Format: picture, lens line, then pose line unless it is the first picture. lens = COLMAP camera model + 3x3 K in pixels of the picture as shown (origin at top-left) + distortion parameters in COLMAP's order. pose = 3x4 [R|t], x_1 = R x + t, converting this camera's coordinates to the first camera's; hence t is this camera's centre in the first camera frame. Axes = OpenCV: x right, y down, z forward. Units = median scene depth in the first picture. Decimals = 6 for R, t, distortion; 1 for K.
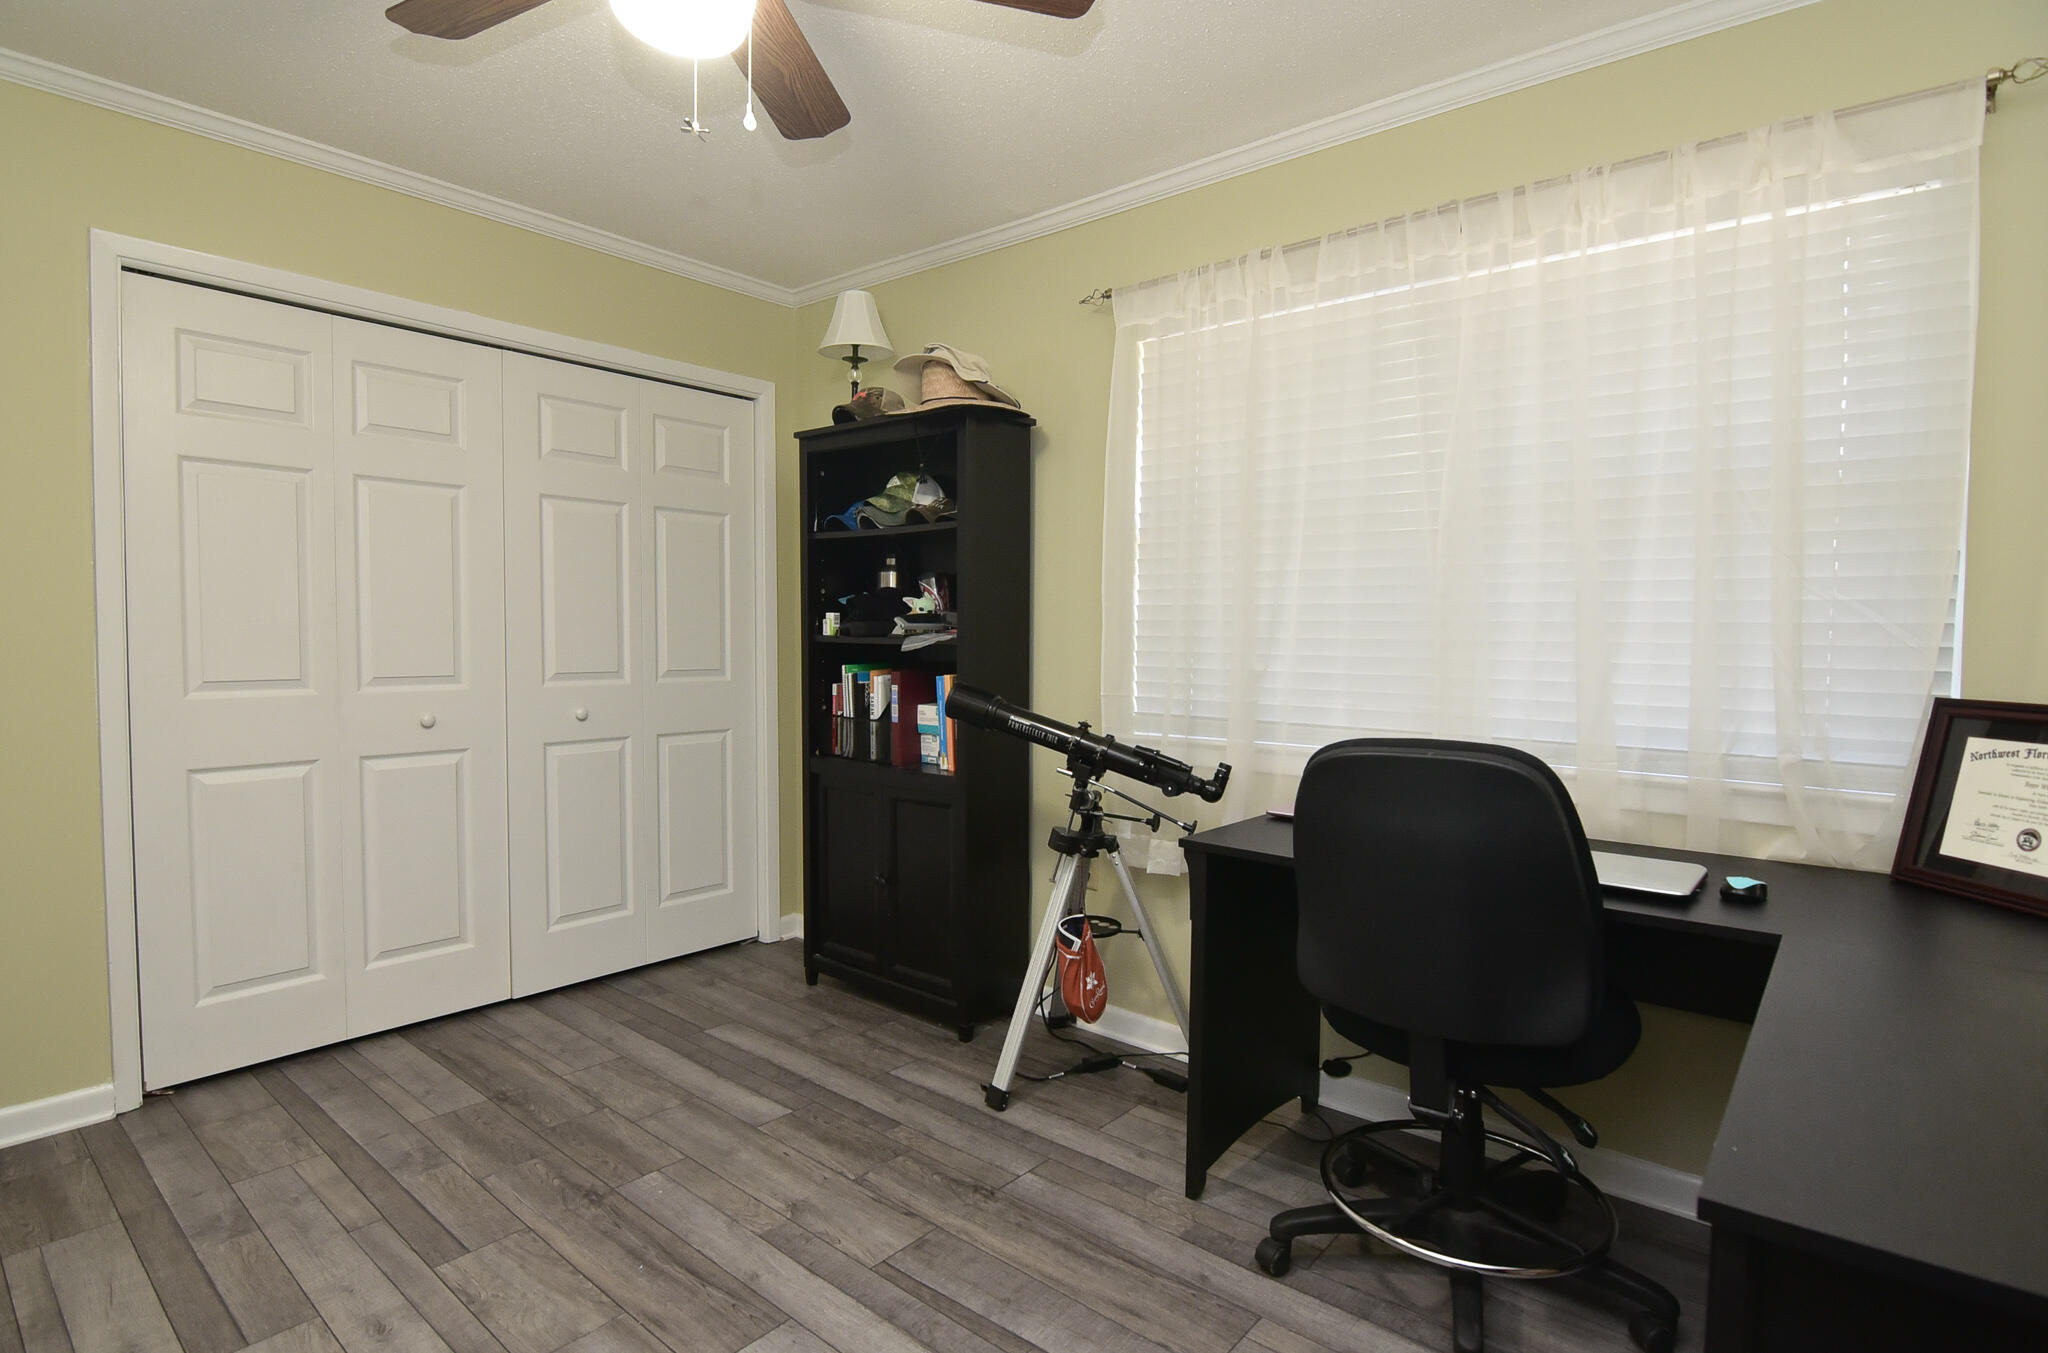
lens RADIAL K [[1035.3, 0, 1024.0], [0, 1035.3, 676.5], [0, 0, 1]] dist [-0.017920, -0.001297]
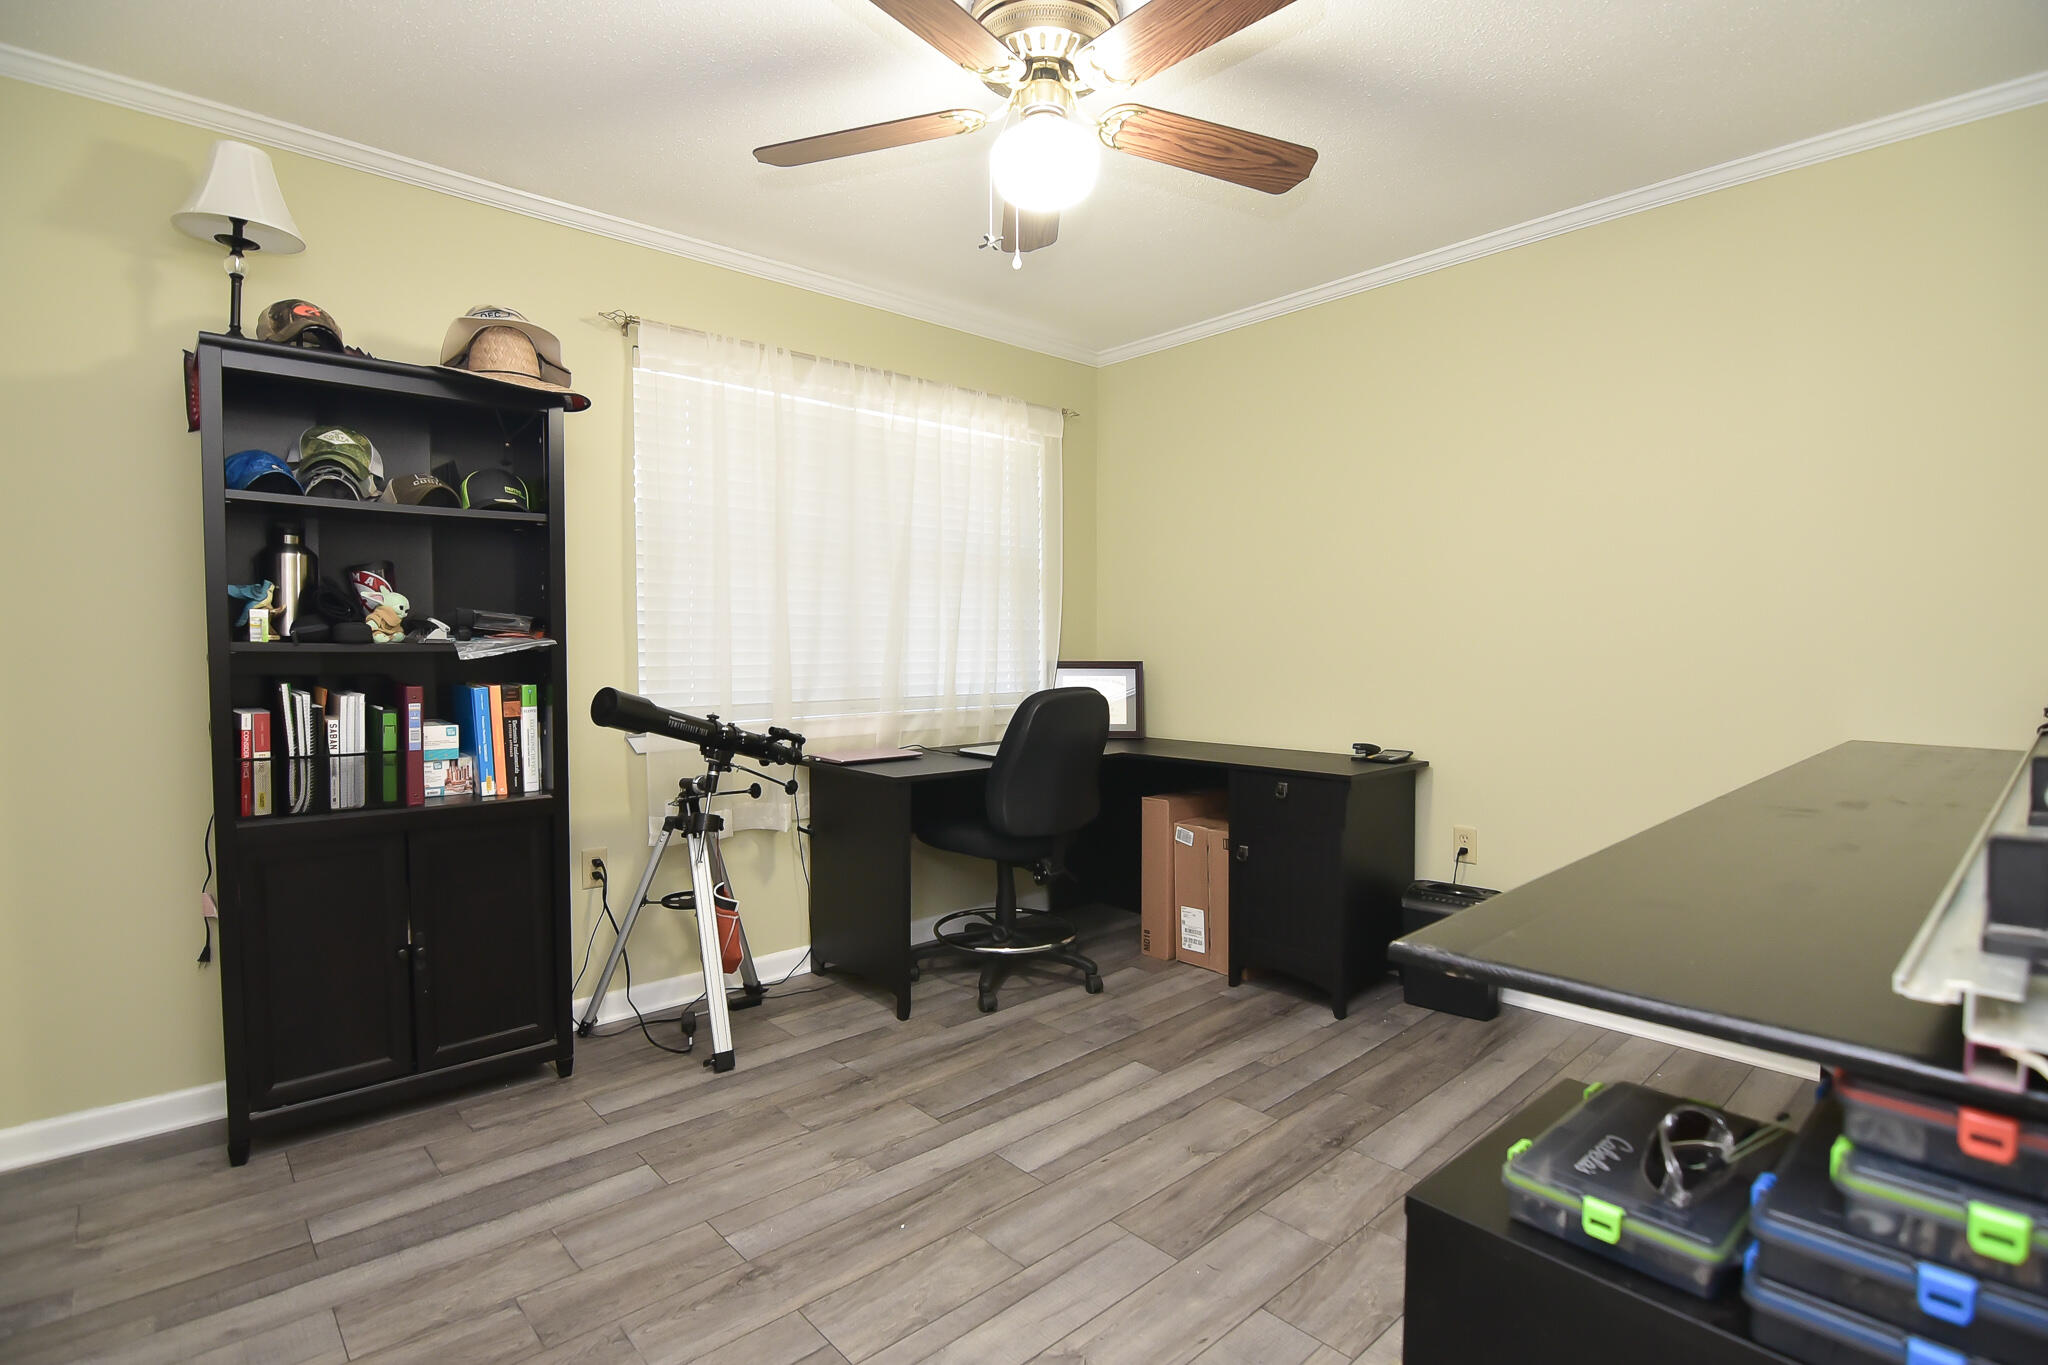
lens RADIAL K [[1010.4, 0, 1024.0], [0, 1010.4, 682.5], [0, 0, 1]] dist [-0.000930, -0.010842]
pose [[0.114819, -0.050631, 0.992095, -1.030732], [0.042817, 0.998024, 0.045978, -0.028141], [-0.992463, 0.037199, 0.116760, 0.543271]]
